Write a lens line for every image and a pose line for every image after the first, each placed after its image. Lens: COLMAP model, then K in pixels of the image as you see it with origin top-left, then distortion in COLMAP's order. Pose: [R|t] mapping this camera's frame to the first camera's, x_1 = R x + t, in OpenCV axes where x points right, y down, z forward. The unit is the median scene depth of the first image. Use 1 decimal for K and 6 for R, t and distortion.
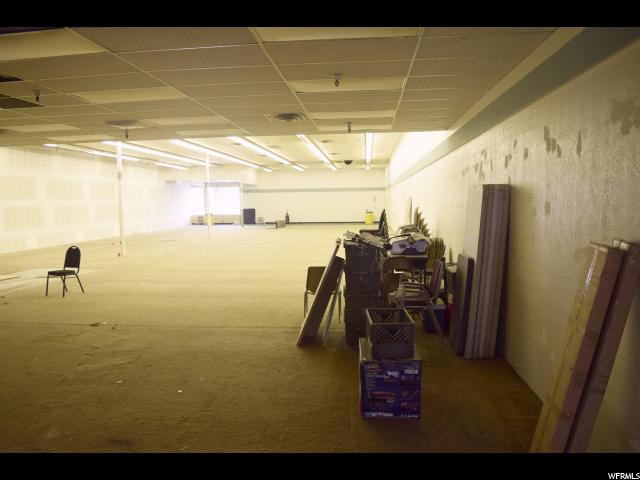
lens RADIAL K [[500.1, 0, 320.0], [0, 500.1, 240.0], [0, 0, 1]] dist [-0.002115, -0.002509]
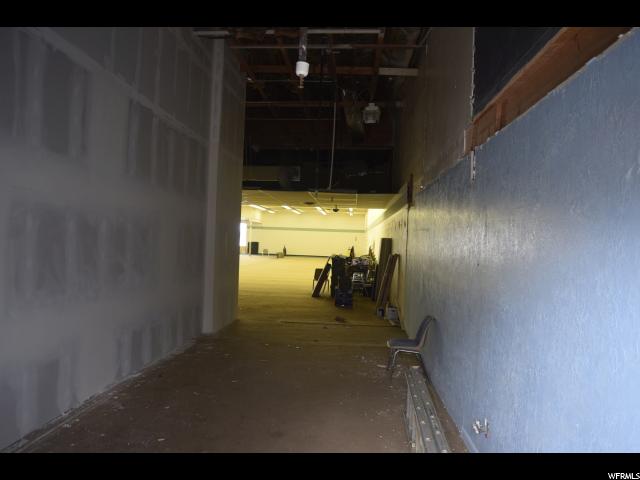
lens RADIAL K [[500.1, 0, 320.0], [0, 500.1, 240.0], [0, 0, 1]] dist [-0.002115, -0.002509]
pose [[0.998421, 0.049387, 0.026766, -0.044840], [-0.047282, 0.996117, -0.074262, 0.058916], [-0.030330, 0.072879, 0.996879, -0.830662]]
